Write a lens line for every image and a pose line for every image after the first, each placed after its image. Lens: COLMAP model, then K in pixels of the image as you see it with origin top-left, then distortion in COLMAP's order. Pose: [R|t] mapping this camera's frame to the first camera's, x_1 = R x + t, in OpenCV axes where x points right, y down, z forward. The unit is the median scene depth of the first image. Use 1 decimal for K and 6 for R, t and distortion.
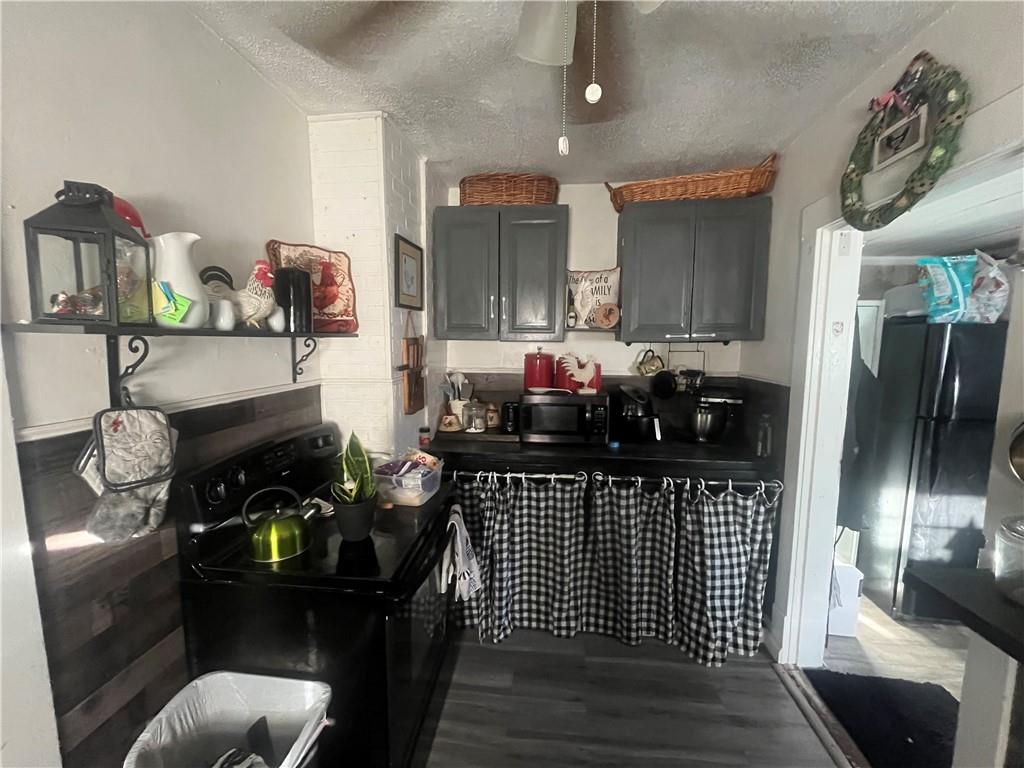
lens RADIAL K [[410.7, 0, 512.0], [0, 410.7, 384.0], [0, 0, 1]] dist [-0.003547, 0.000051]
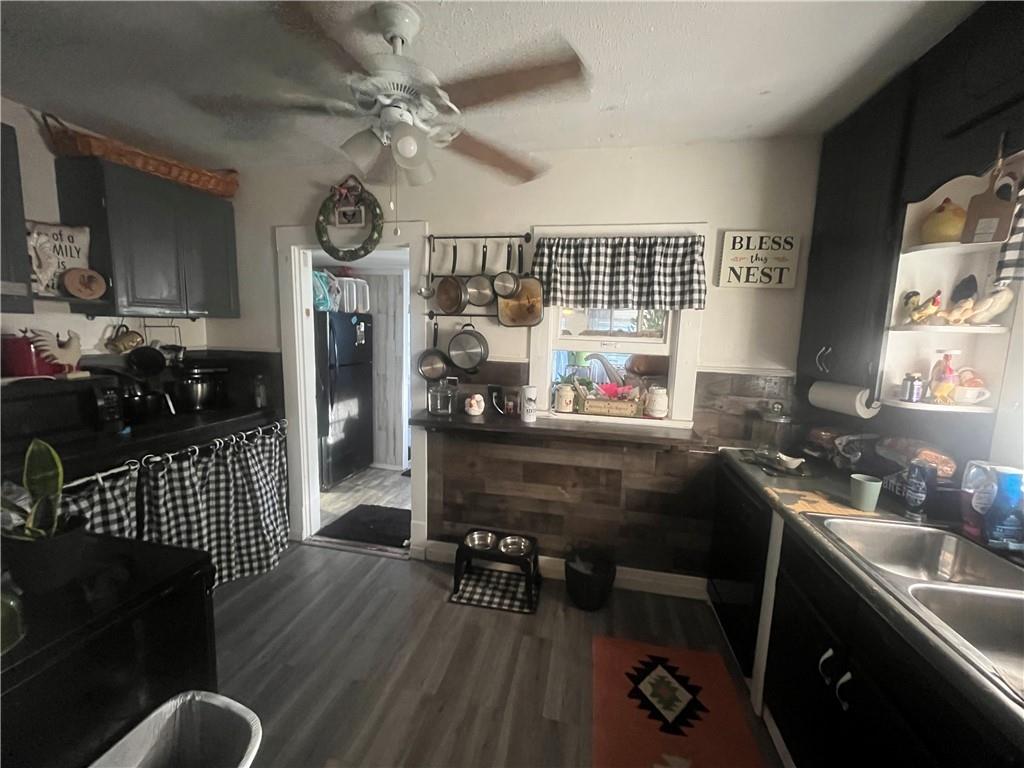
lens RADIAL K [[410.7, 0, 512.0], [0, 410.7, 384.0], [0, 0, 1]] dist [-0.003547, 0.000051]
pose [[0.088092, -0.130080, 0.987582, -0.642126], [0.073626, 0.989575, 0.123775, -0.002153], [-0.993388, 0.061808, 0.096751, 0.071309]]
